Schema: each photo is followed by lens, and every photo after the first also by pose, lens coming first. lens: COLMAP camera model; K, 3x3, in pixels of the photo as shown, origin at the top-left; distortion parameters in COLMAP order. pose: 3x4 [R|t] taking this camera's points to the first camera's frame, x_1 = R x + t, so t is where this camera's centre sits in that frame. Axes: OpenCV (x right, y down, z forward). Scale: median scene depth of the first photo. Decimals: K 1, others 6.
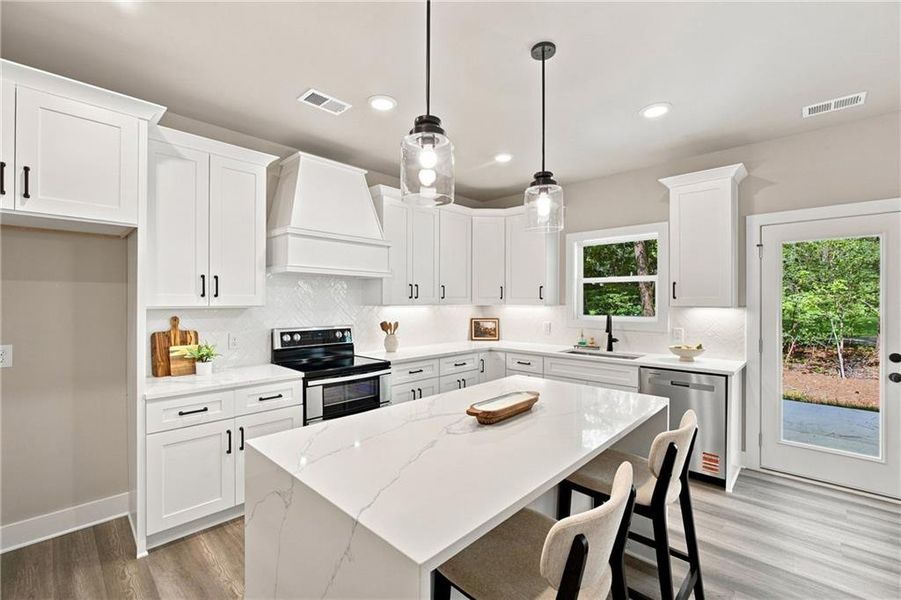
lens RADIAL K [[390.7, 0, 450.5], [0, 390.7, 300.0], [0, 0, 1]] dist [-0.015990, 0.004791]
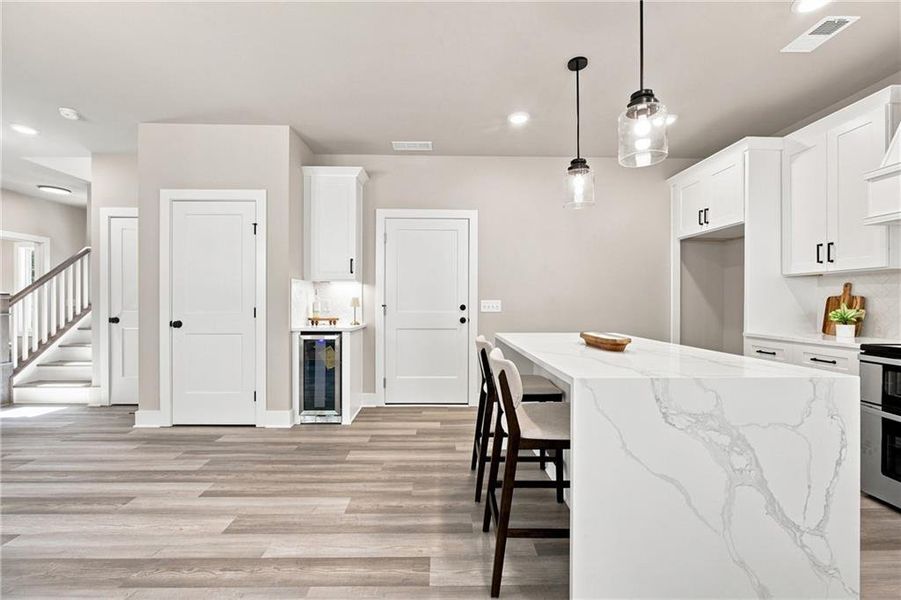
lens RADIAL K [[386.3, 0, 447.1], [0, 386.3, 302.7], [0, 0, 1]] dist [-0.008535, 0.000229]
pose [[-0.713576, -0.003932, -0.700566, 0.730667], [-0.004160, 0.999990, -0.001375, 0.090947], [0.700565, 0.001933, -0.713586, 0.842664]]
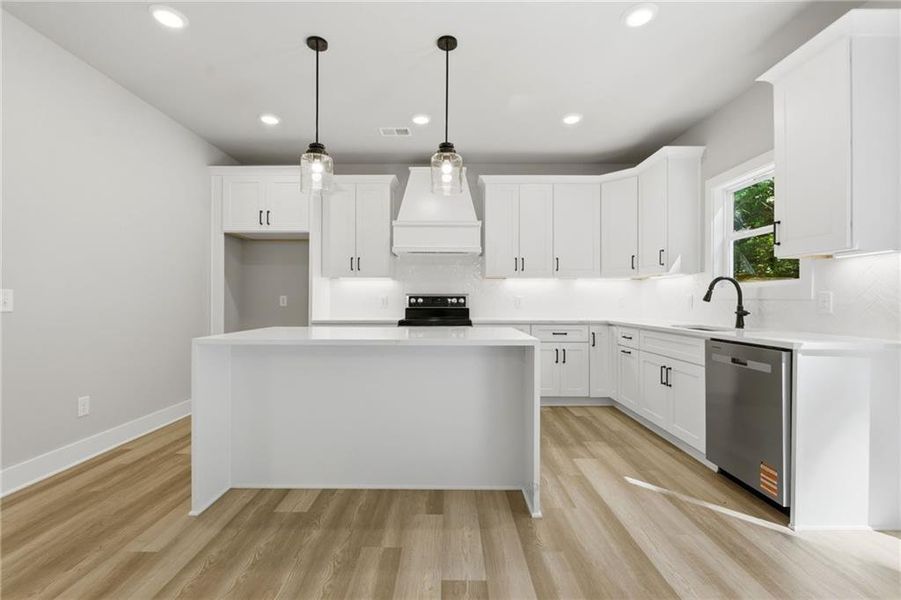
lens RADIAL K [[397.9, 0, 451.7], [0, 397.9, 301.8], [0, 0, 1]] dist [-0.011545, 0.000538]
pose [[0.686736, 0.000179, -0.726907, 0.732426], [0.000527, 1.000000, 0.000745, 0.102205], [0.726907, -0.000895, 0.686735, 0.112706]]
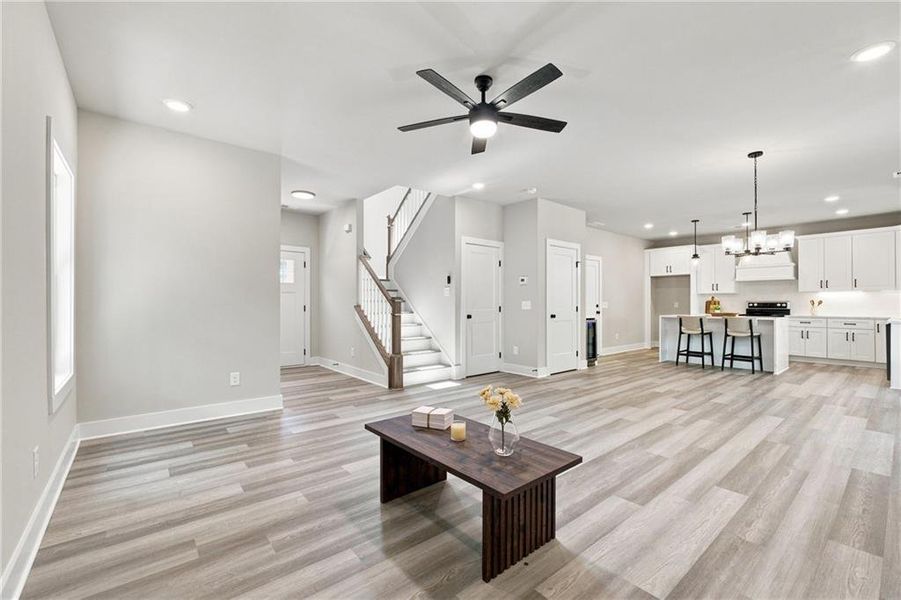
lens RADIAL K [[383.3, 0, 445.4], [0, 383.3, 298.3], [0, 0, 1]] dist [-0.014107, 0.000615]
pose [[-0.125191, -0.014115, -0.992032, 2.470146], [0.000189, 0.999898, -0.014250, 0.090828], [0.992133, -0.001971, -0.125176, -0.769705]]
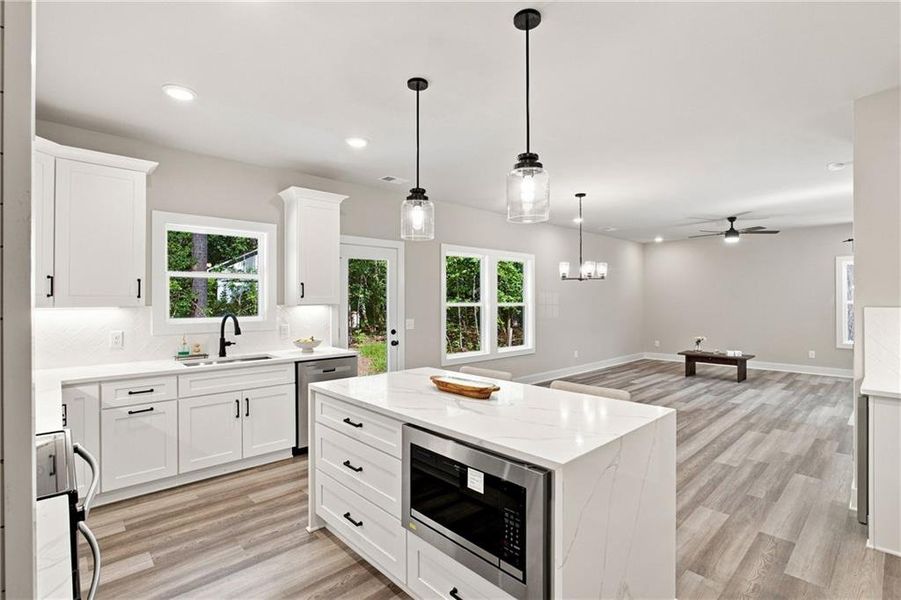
lens RADIAL K [[421.6, 0, 450.5], [0, 421.6, 300.0], [0, 0, 1]] dist [-0.002525, -0.000067]
pose [[0.060122, -0.000295, 0.998191, -0.657045], [0.002272, 0.999997, 0.000159, 0.003794], [-0.998188, 0.002258, 0.060122, 0.535556]]
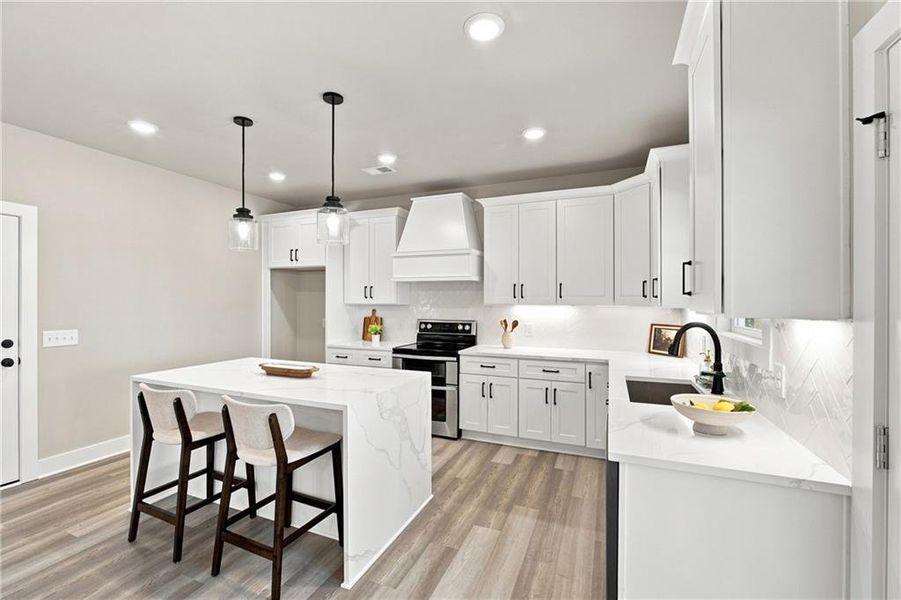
lens RADIAL K [[390.7, 0, 450.5], [0, 390.7, 300.0], [0, 0, 1]] dist [-0.015990, 0.004791]
pose [[0.354862, -0.001816, -0.934917, 0.985756], [0.000456, 0.999998, -0.001770, 0.003353], [0.934918, 0.000201, 0.354863, 0.588007]]
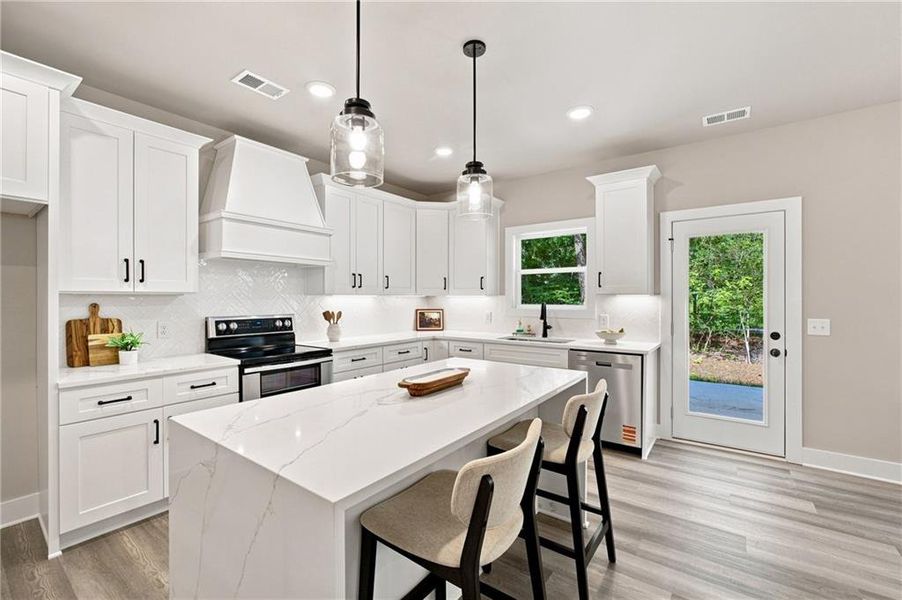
lens RADIAL K [[386.0, 0, 451.8], [0, 386.0, 298.3], [0, 0, 1]] dist [-0.015308, 0.004094]
pose [[0.991944, -0.002697, 0.126646, 0.027424], [0.002523, 0.999996, 0.001533, 0.027167], [-0.126649, -0.001201, 0.991947, -0.024010]]
